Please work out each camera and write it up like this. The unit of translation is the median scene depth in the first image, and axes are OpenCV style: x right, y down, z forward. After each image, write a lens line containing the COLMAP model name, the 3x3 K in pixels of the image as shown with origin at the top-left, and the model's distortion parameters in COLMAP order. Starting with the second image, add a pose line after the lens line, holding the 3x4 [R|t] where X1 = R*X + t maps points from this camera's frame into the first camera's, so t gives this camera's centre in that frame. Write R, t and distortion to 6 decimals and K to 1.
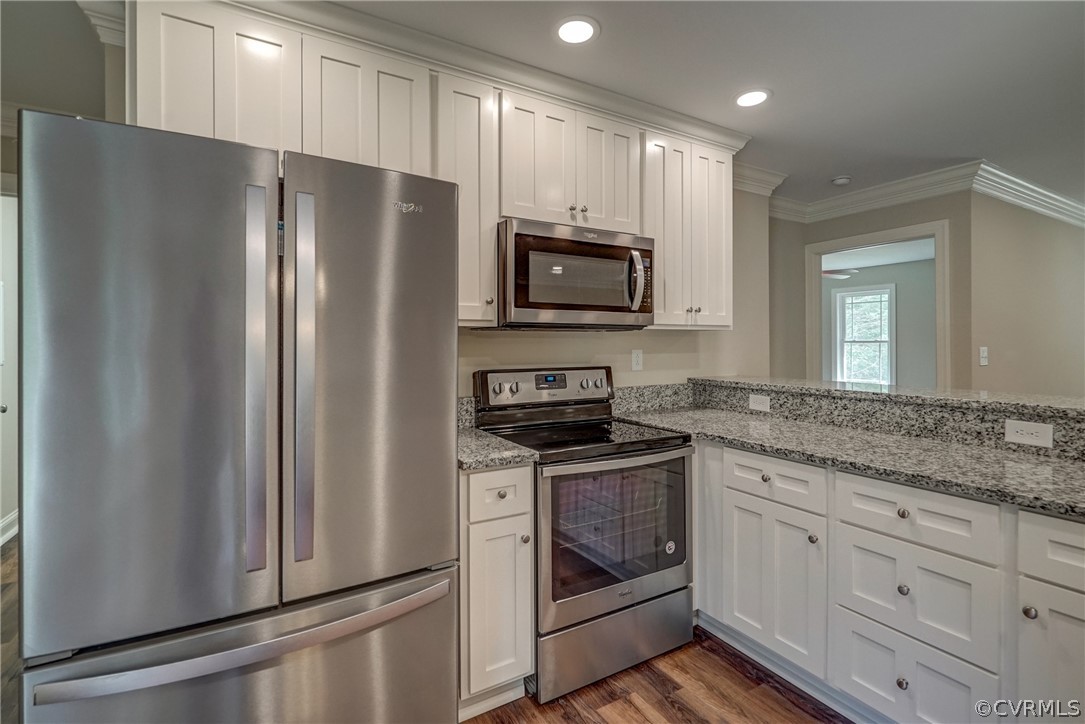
lens RADIAL K [[505.0, 0, 546.4], [0, 505.0, 346.4], [0, 0, 1]] dist [-0.000938, 0.000213]
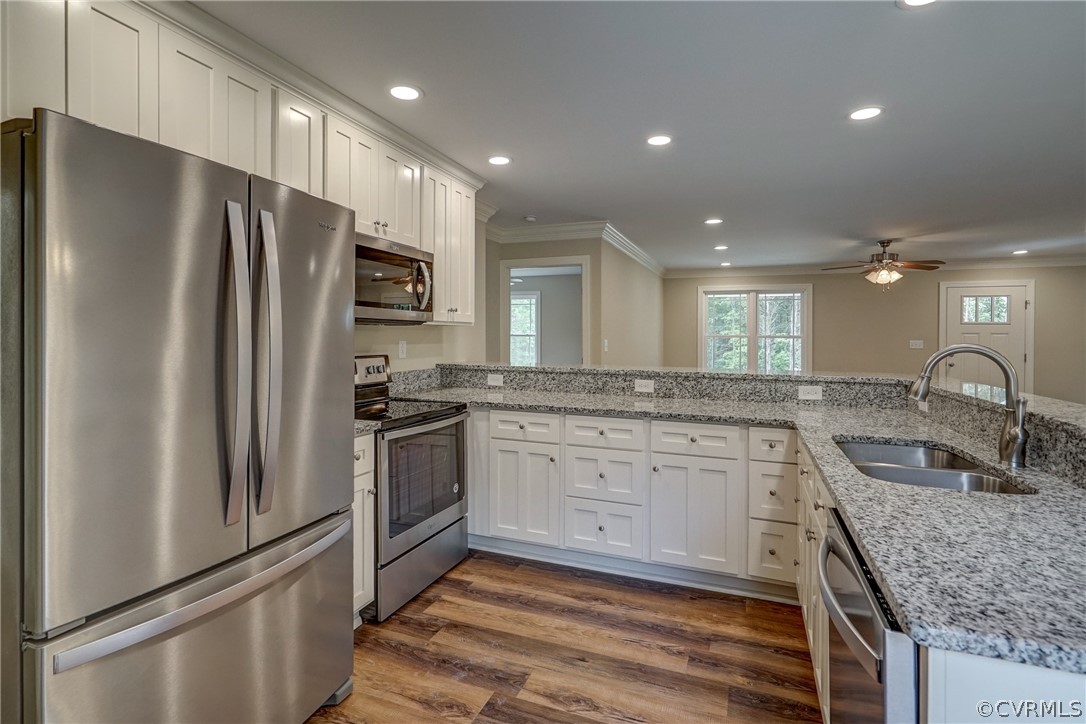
lens RADIAL K [[518.6, 0, 545.2], [0, 518.6, 336.2], [0, 0, 1]] dist [-0.000857, -0.000147]
pose [[0.789518, 0.007554, 0.613680, -0.382008], [-0.005091, 0.999970, -0.005760, 0.001256], [-0.613706, 0.001423, 0.789534, -0.214956]]
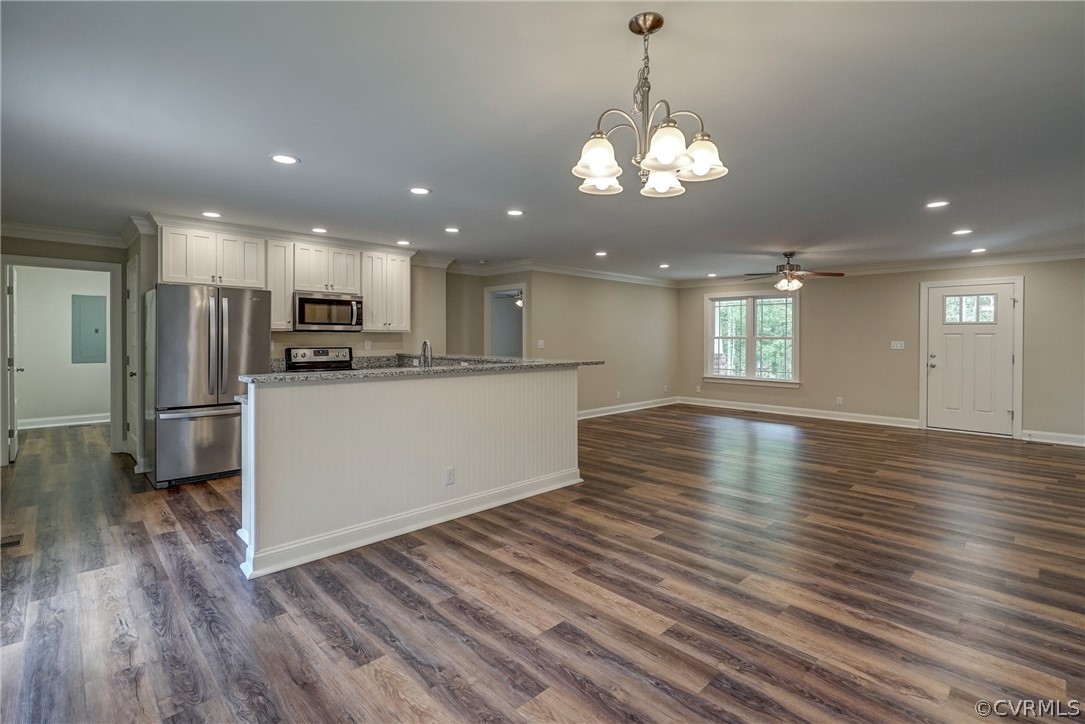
lens RADIAL K [[502.7, 0, 535.5], [0, 502.7, 343.3], [0, 0, 1]] dist [-0.000132, 0.000081]
pose [[0.976758, 0.003227, 0.214320, 0.540338], [-0.004259, 0.999981, 0.004353, 0.007890], [-0.214302, -0.005164, 0.976754, -1.723827]]
